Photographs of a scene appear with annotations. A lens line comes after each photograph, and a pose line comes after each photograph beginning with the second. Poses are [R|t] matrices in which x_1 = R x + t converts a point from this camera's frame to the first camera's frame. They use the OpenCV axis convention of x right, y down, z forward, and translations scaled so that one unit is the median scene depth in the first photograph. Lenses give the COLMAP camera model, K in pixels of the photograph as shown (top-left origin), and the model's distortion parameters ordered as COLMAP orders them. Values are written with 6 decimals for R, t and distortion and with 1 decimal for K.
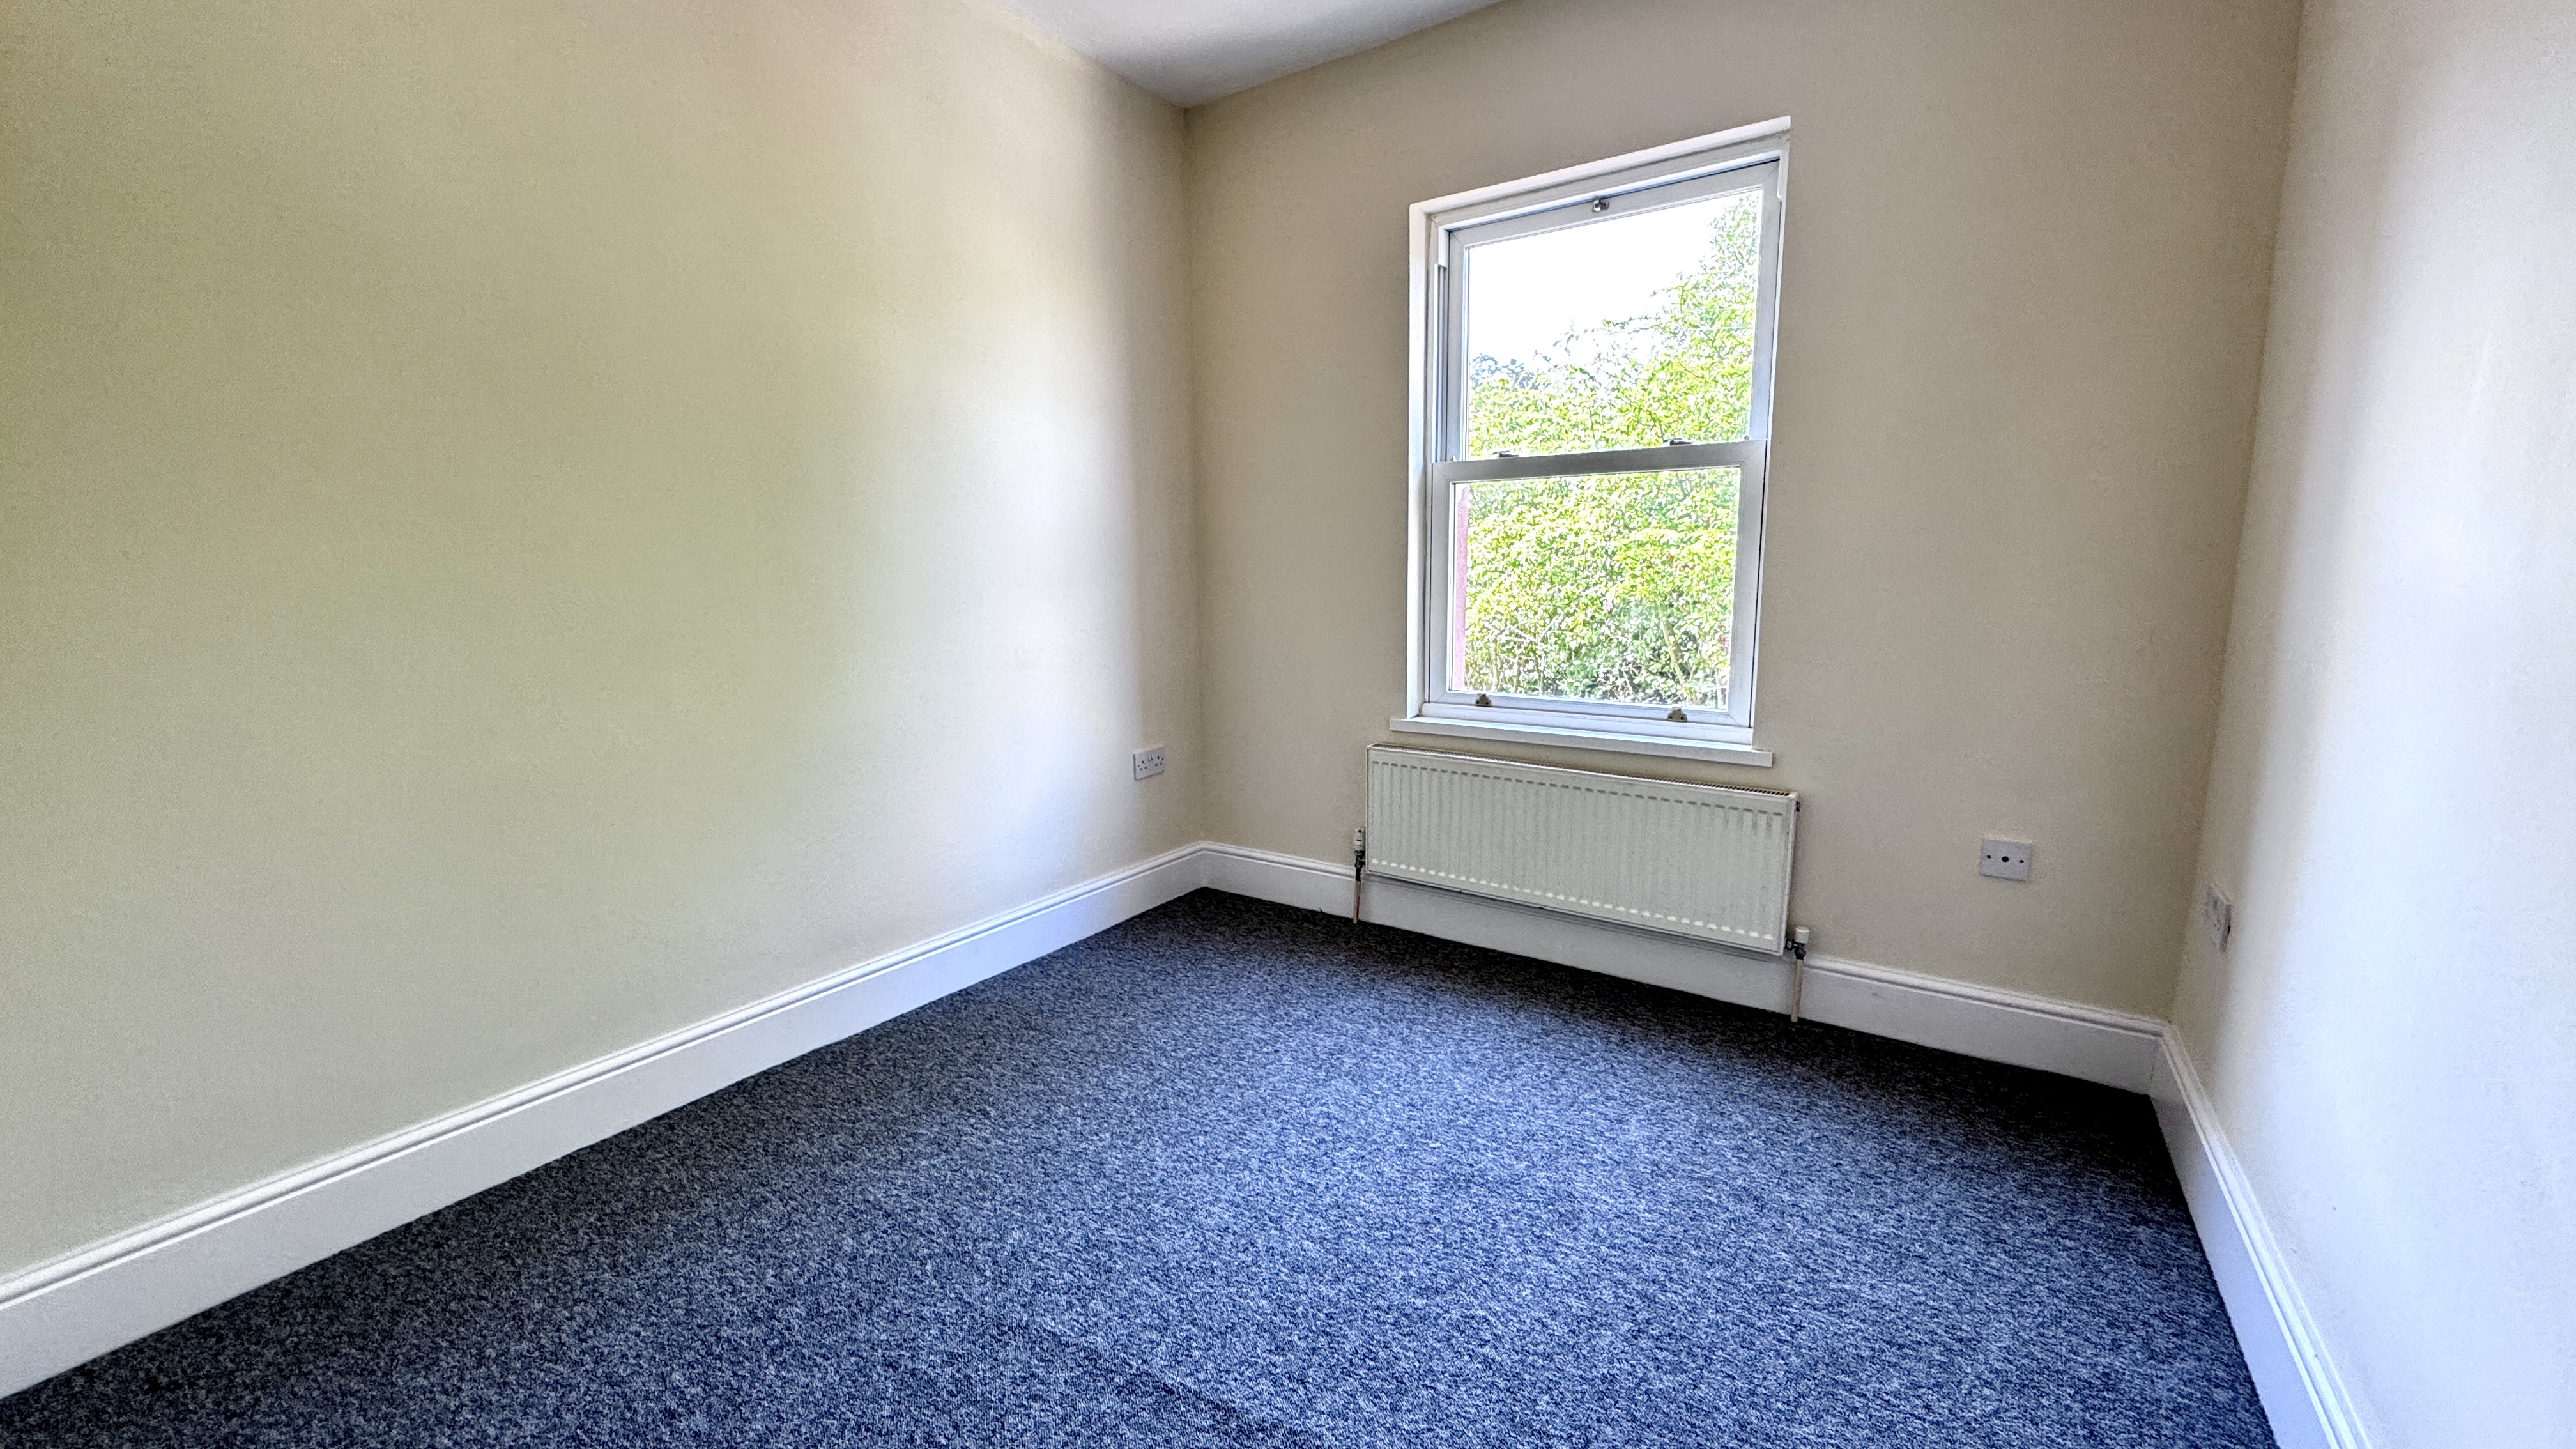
lens RADIAL K [[1032.1, 0, 1283.7], [0, 1032.1, 729.5], [0, 0, 1]] dist [-0.002010, 0.000448]
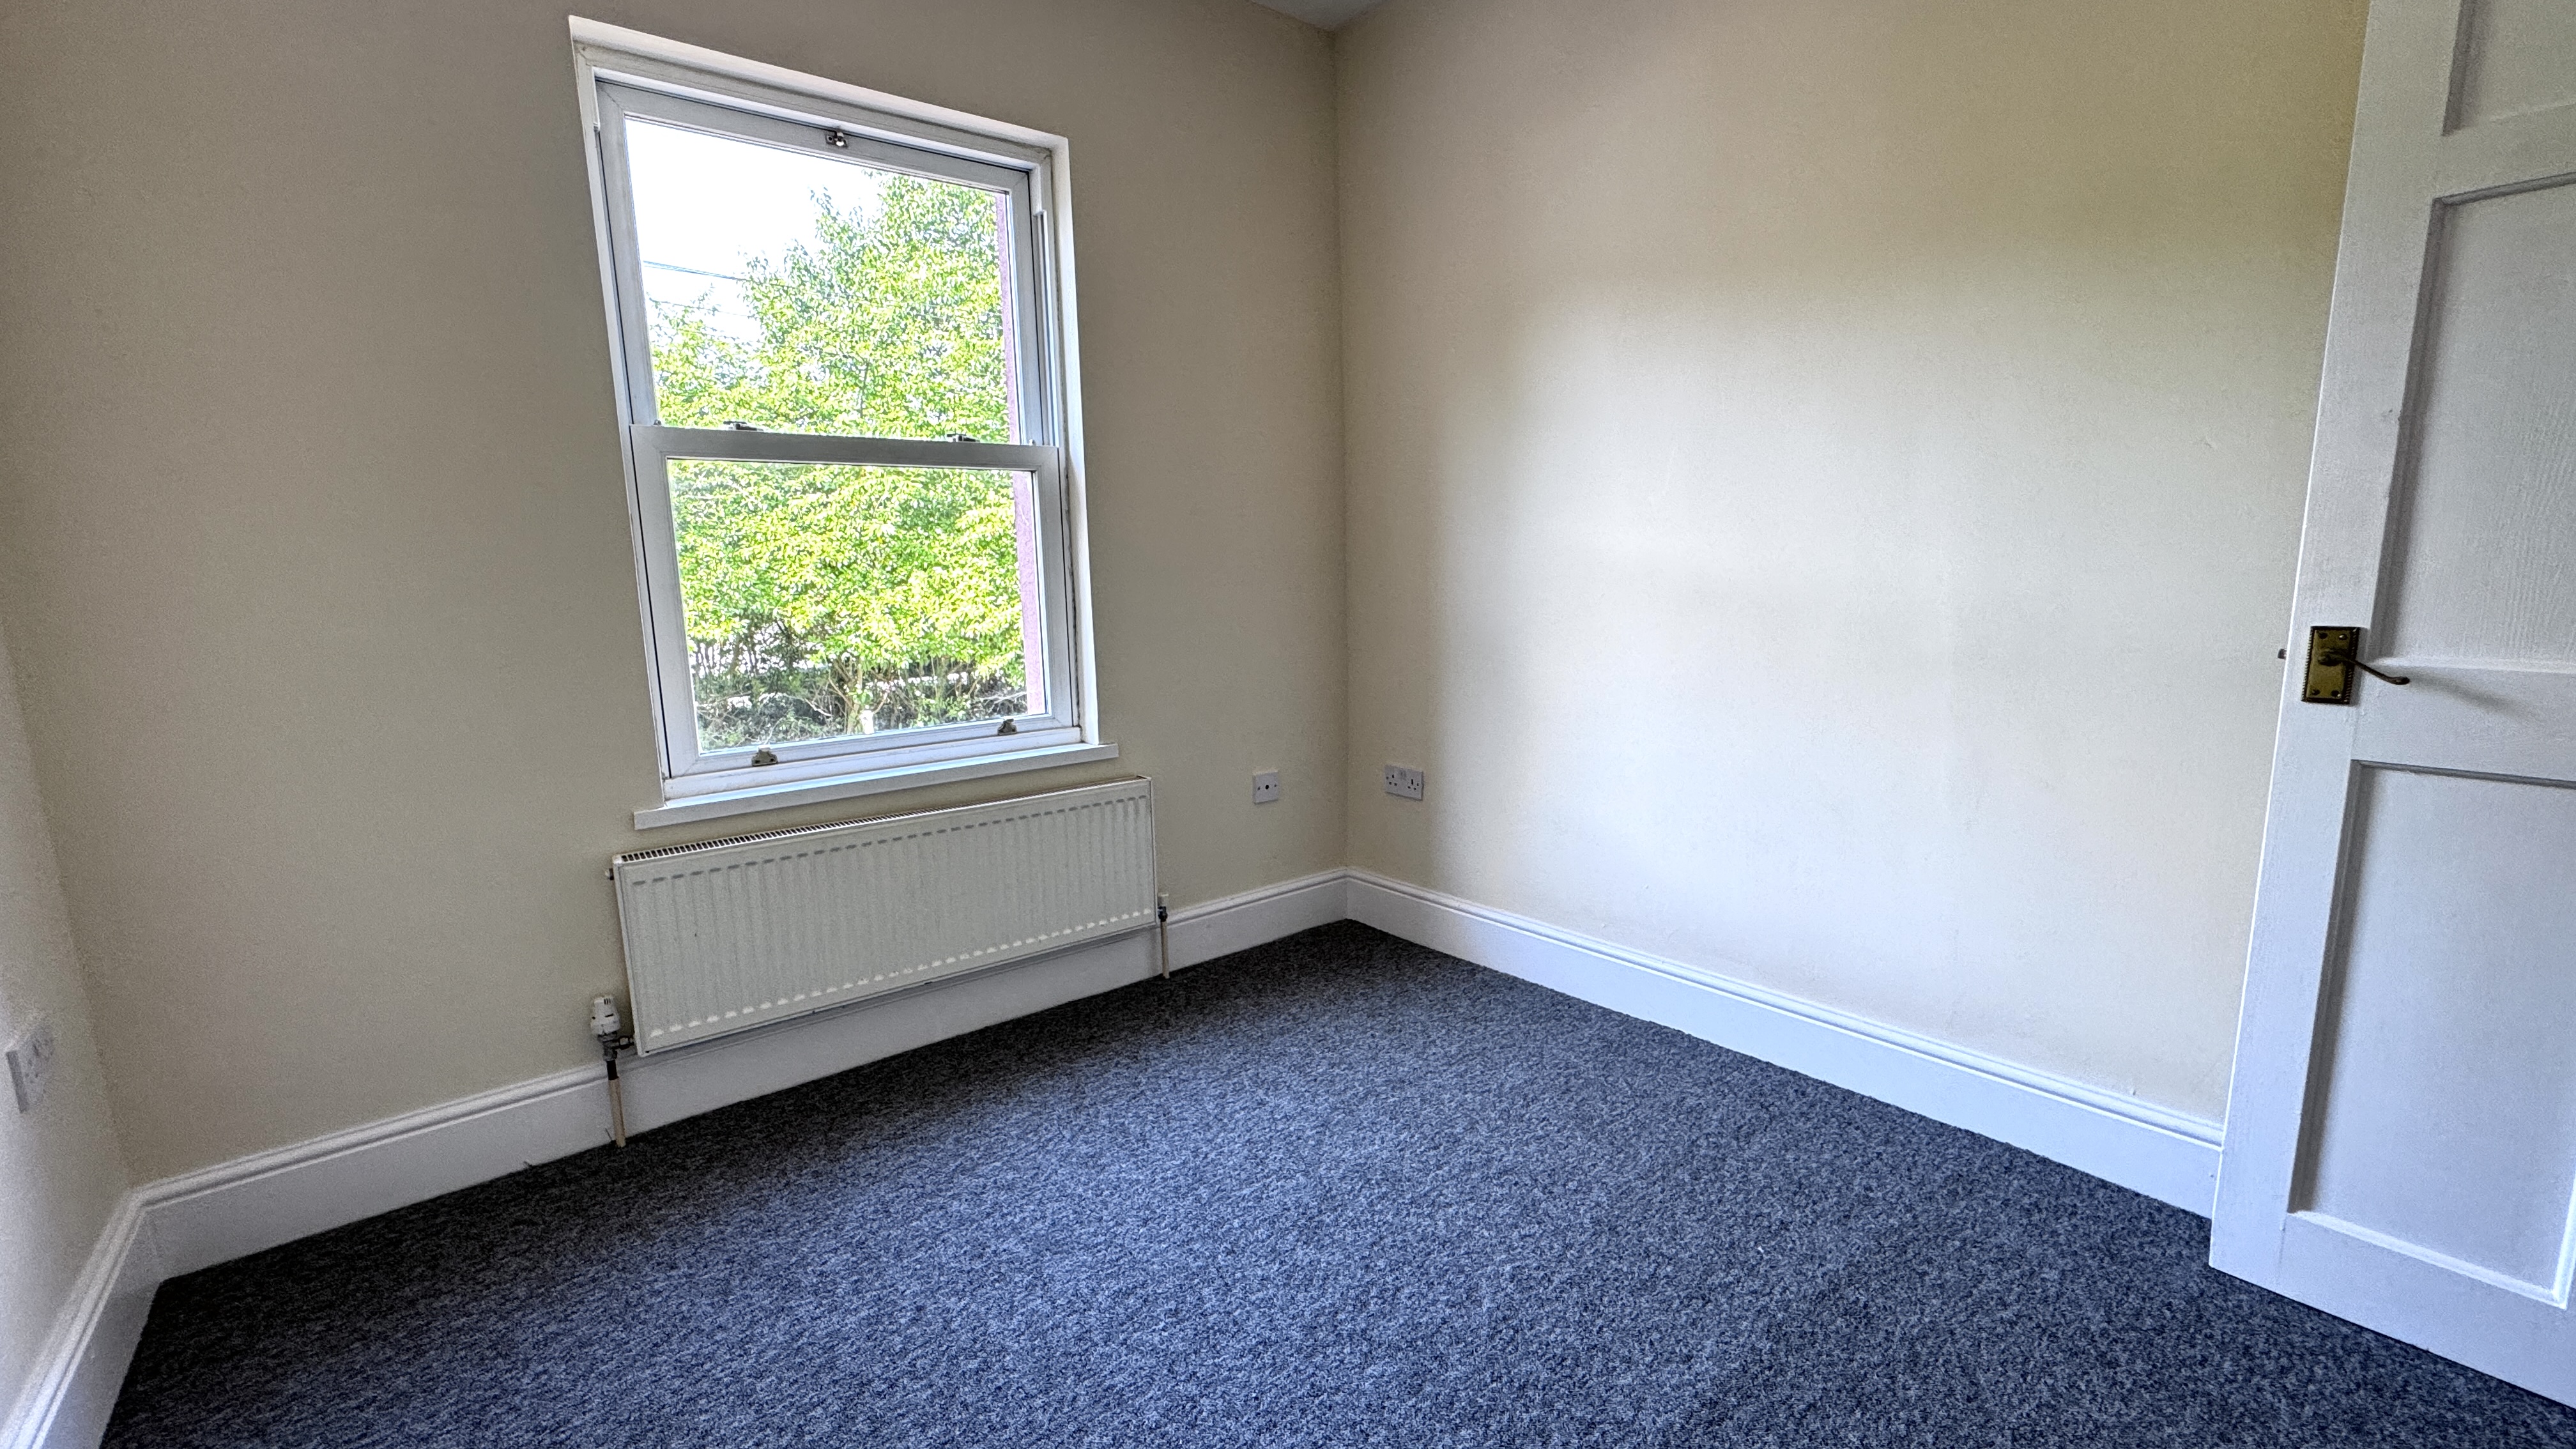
lens RADIAL K [[1032.1, 0, 1299.2], [0, 1032.1, 725.3], [0, 0, 1]] dist [-0.002010, 0.000448]
pose [[0.279629, -0.148822, 0.948504, -0.444011], [0.172169, 0.979672, 0.102955, -0.067697], [-0.944545, 0.134514, 0.299567, 0.462347]]
